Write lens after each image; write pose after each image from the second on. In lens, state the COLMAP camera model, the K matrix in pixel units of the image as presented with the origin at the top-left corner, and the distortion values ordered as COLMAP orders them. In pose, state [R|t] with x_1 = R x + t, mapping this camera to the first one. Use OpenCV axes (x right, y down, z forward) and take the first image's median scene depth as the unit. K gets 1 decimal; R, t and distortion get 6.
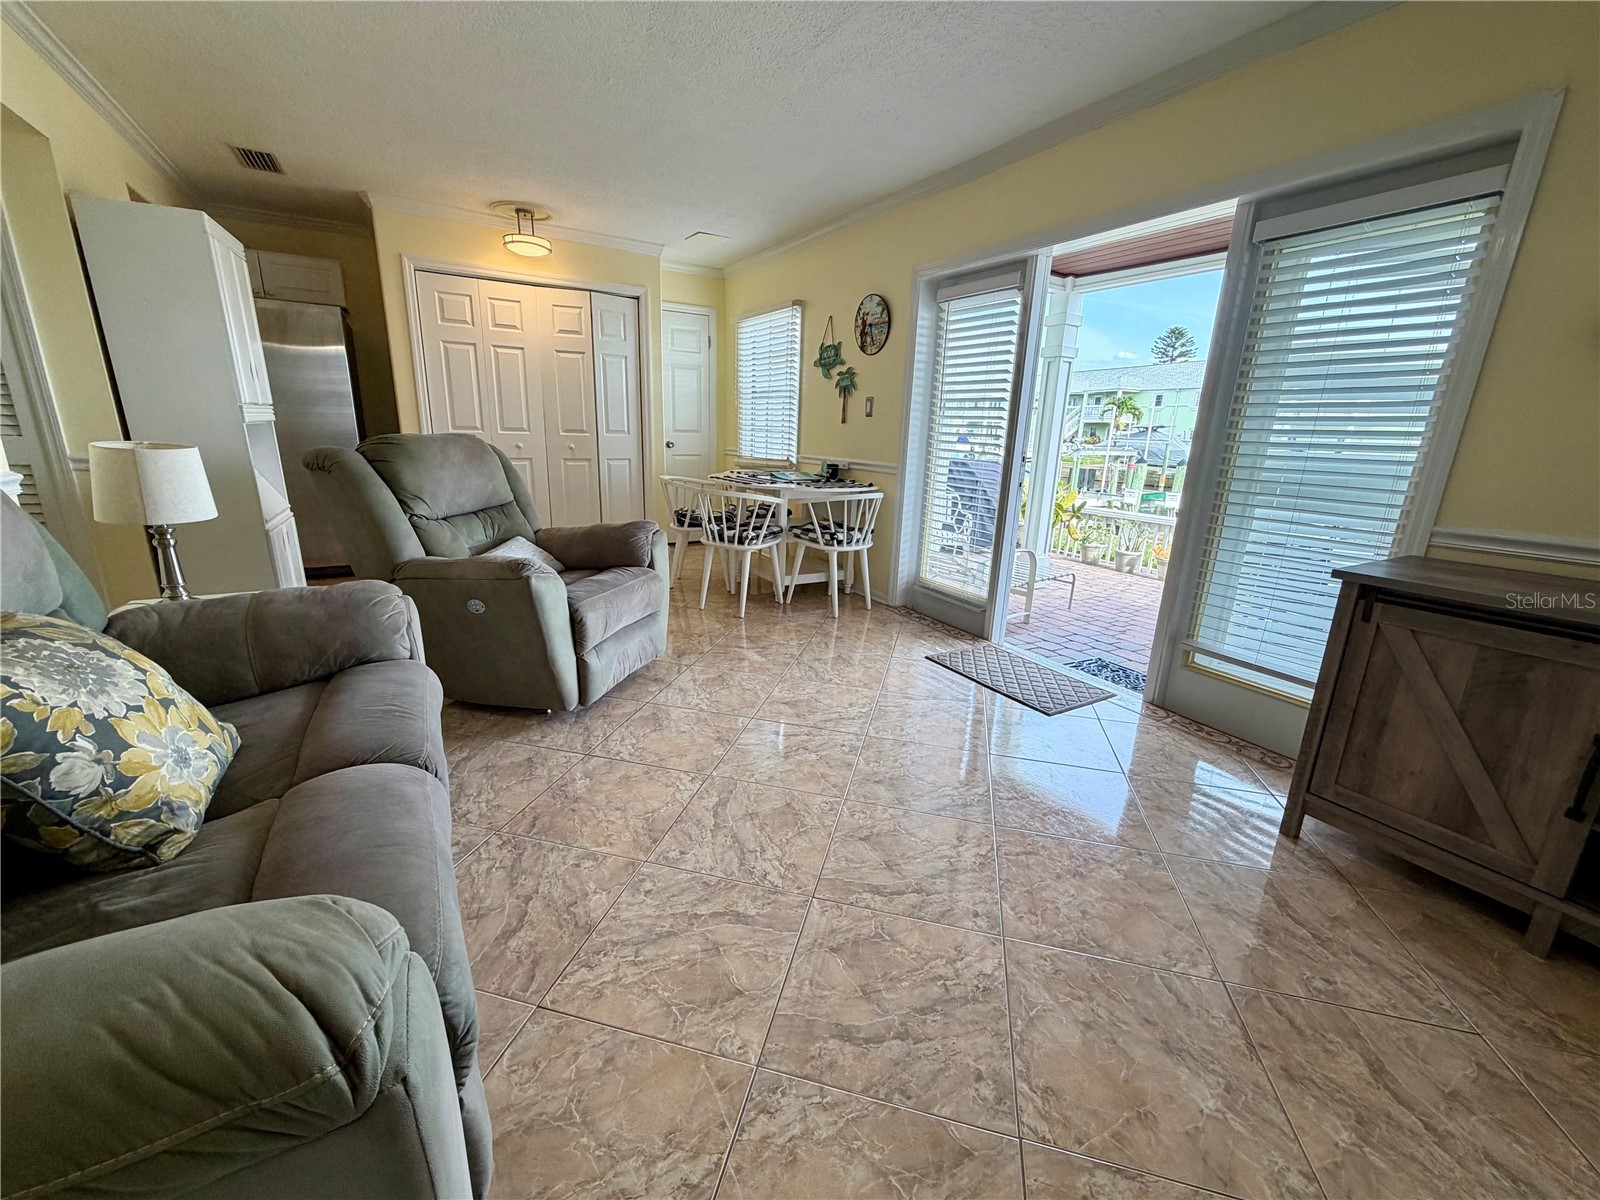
lens RADIAL K [[637.5, 0, 796.8], [0, 637.5, 601.7], [0, 0, 1]] dist [-0.000562, 0.000068]
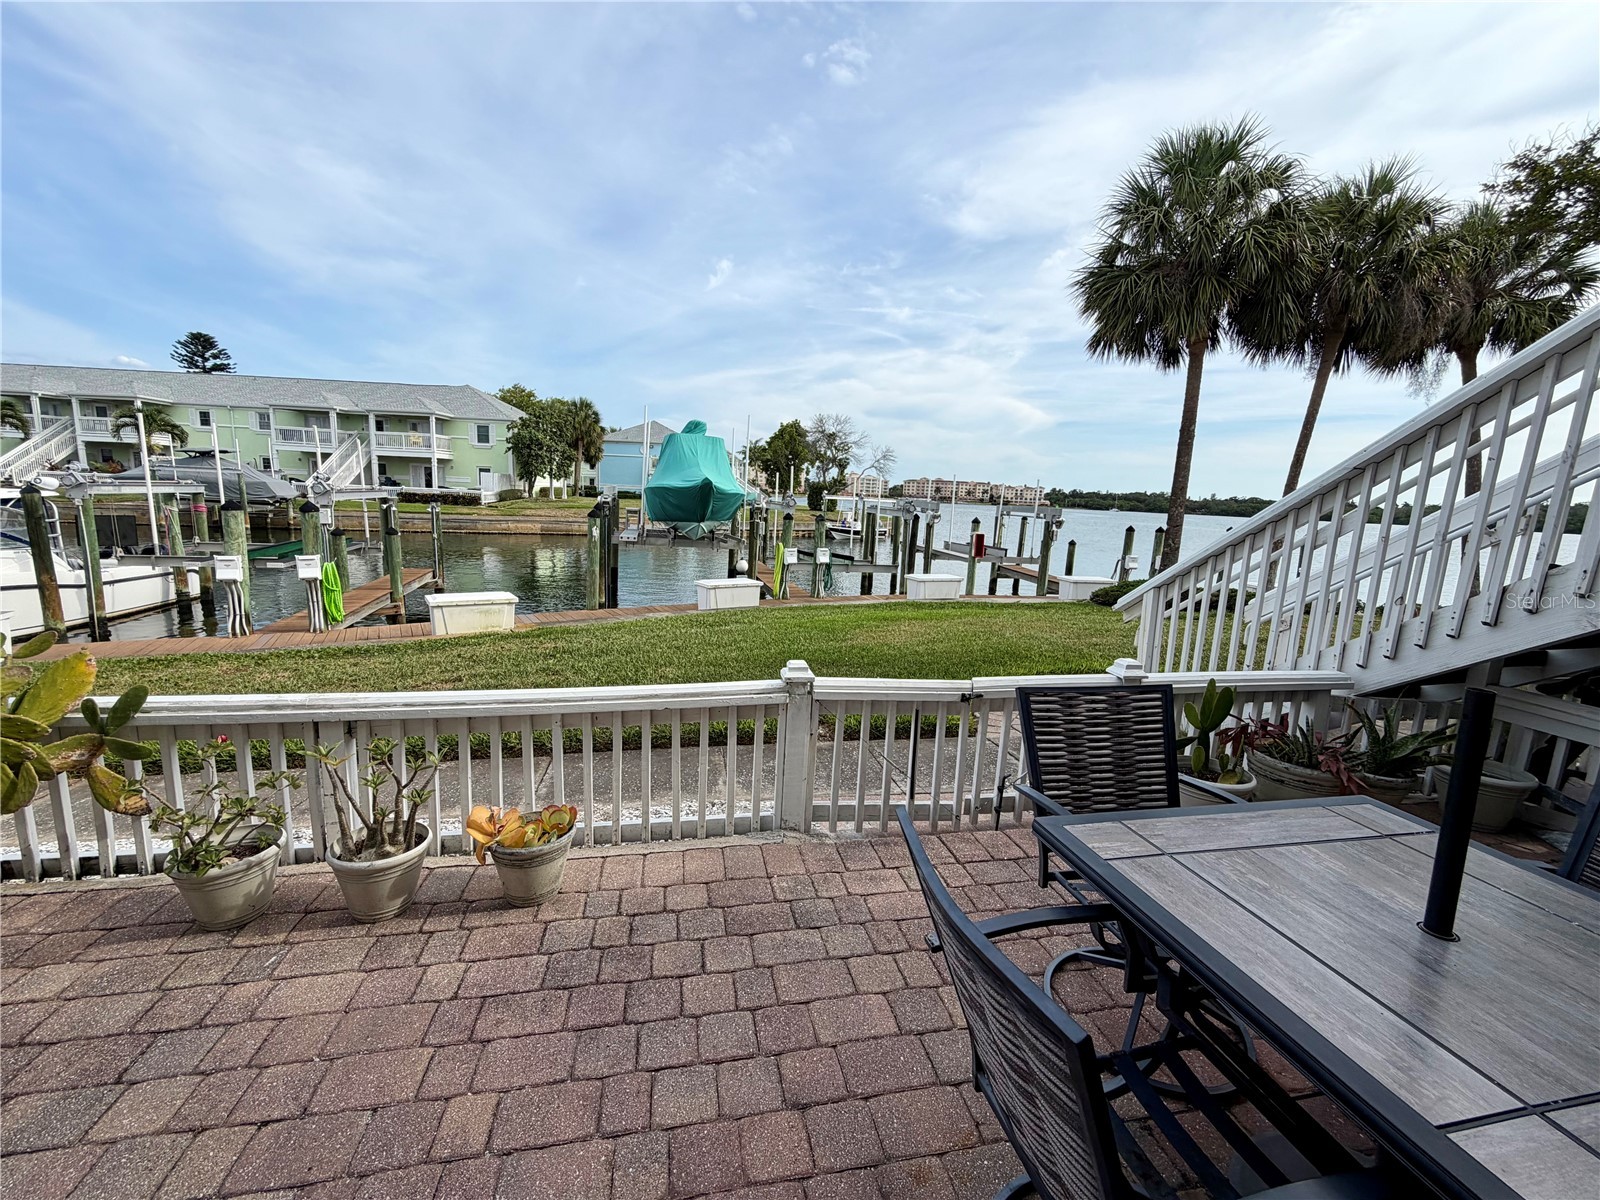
lens RADIAL K [[639.8, 0, 802.5], [0, 639.8, 604.0], [0, 0, 1]] dist [0.000167, 0.000093]
pose [[0.328838, -0.180626, 0.926952, 0.043295], [0.218835, 0.969398, 0.111264, -0.024087], [-0.918682, 0.166261, 0.358302, 0.091568]]
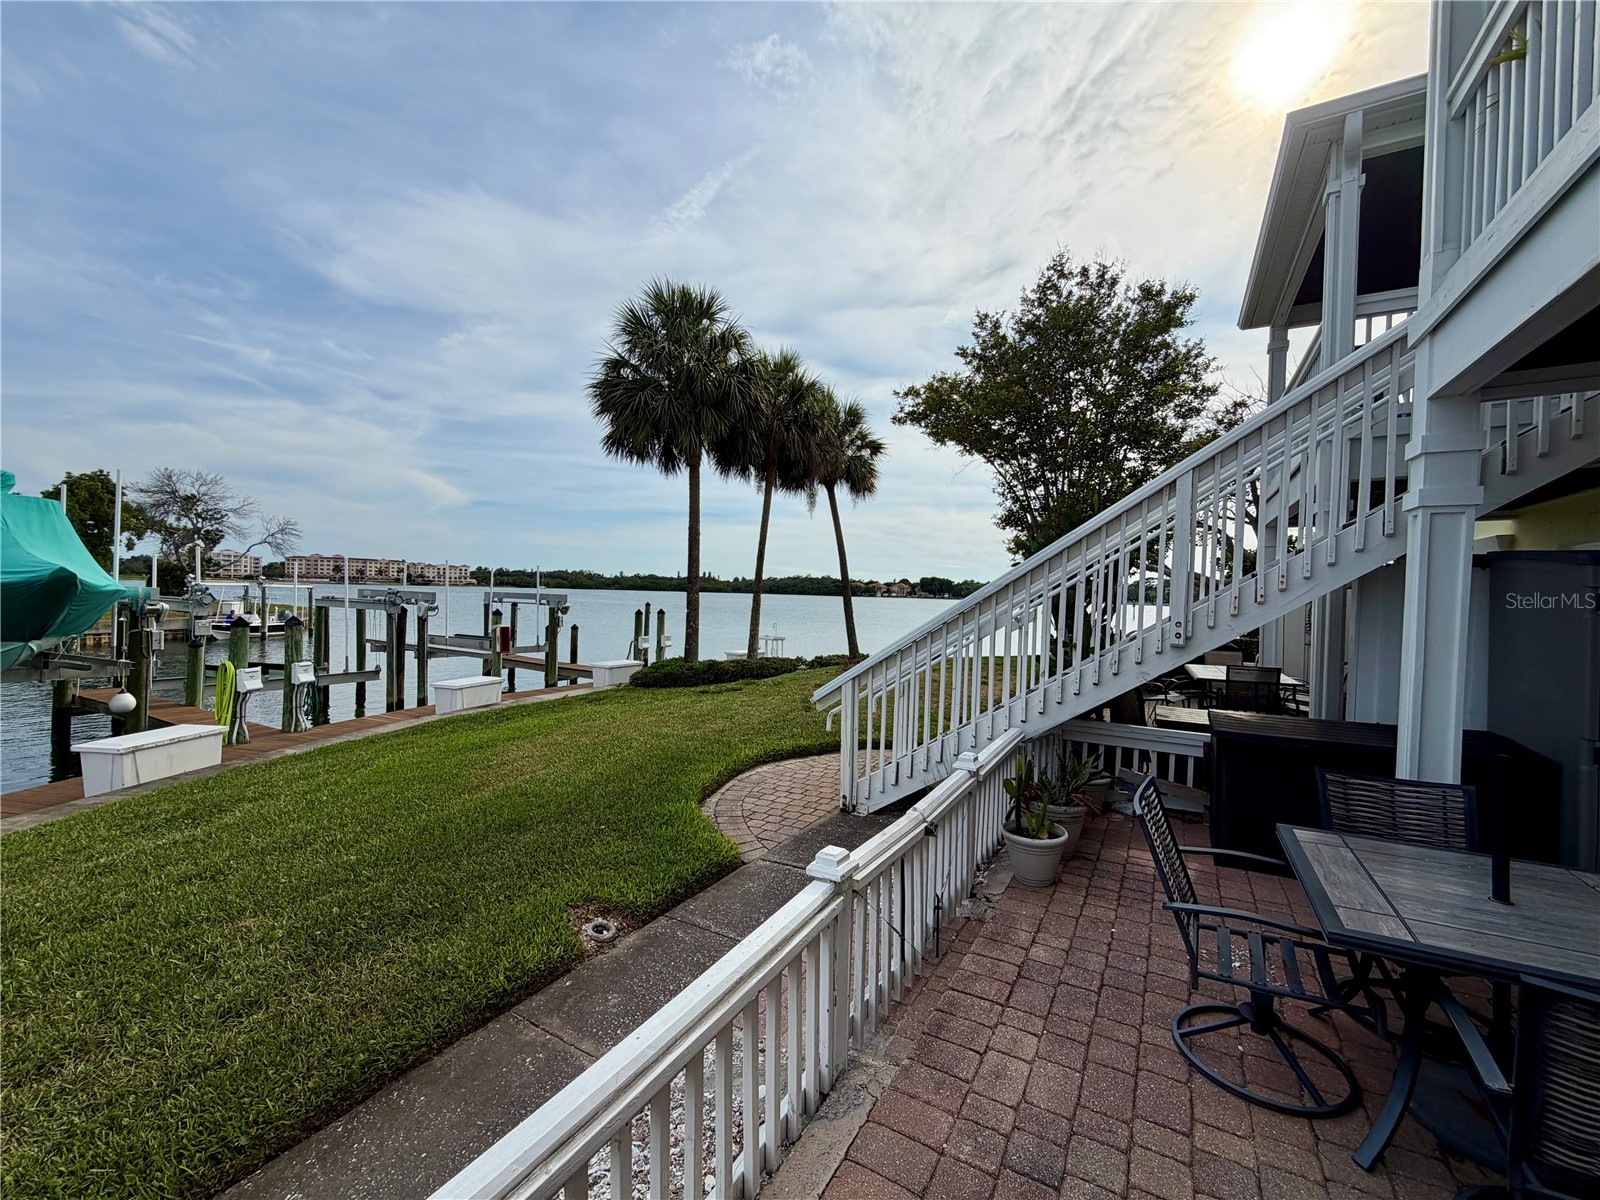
lens RADIAL K [[637.5, 0, 796.8], [0, 637.5, 601.7], [0, 0, 1]] dist [-0.000562, 0.000068]
pose [[-0.479611, -0.061217, 0.875343, 0.061908], [0.192379, 0.965958, 0.172961, -0.041235], [-0.856133, 0.251351, -0.451507, 0.140546]]
